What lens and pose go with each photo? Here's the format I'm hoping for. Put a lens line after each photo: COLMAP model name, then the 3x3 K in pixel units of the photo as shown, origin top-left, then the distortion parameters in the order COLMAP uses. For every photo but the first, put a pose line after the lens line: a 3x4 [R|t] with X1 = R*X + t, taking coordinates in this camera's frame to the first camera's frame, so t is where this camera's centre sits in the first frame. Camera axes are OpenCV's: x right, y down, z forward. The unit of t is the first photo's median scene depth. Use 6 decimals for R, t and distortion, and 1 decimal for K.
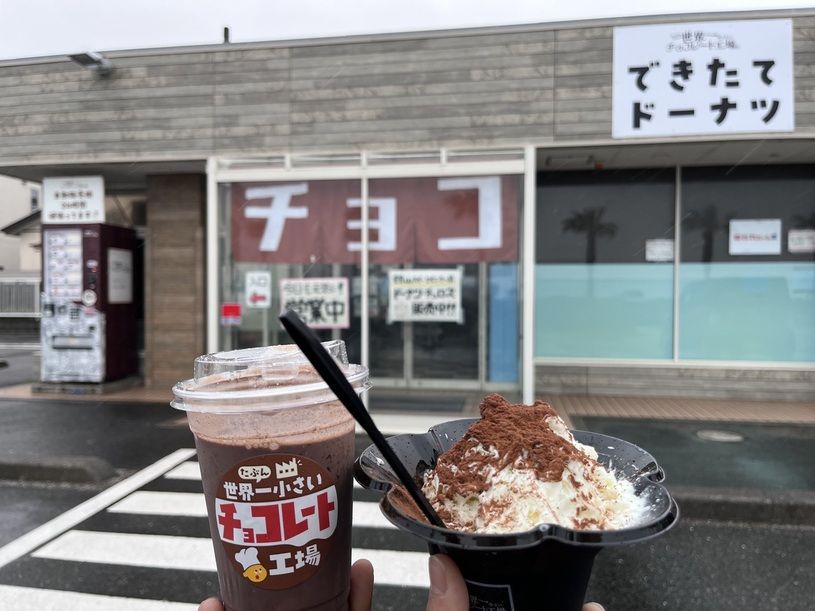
lens RADIAL K [[615.3, 0, 407.9], [0, 615.3, 304.5], [0, 0, 1]] dist [0.002394, -0.000995]
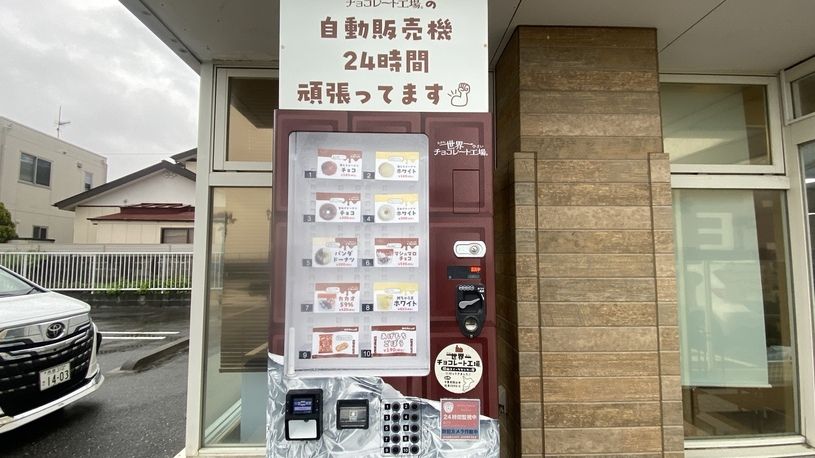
lens RADIAL K [[378.8, 0, 407.1], [0, 378.8, 229.4], [0, 0, 1]] dist [0.002701, 0.000000]
pose [[0.984484, 0.011927, 0.175070, -0.567714], [0.004064, 0.995870, -0.090700, -0.058155], [-0.175428, 0.090005, 0.980369, 0.819711]]
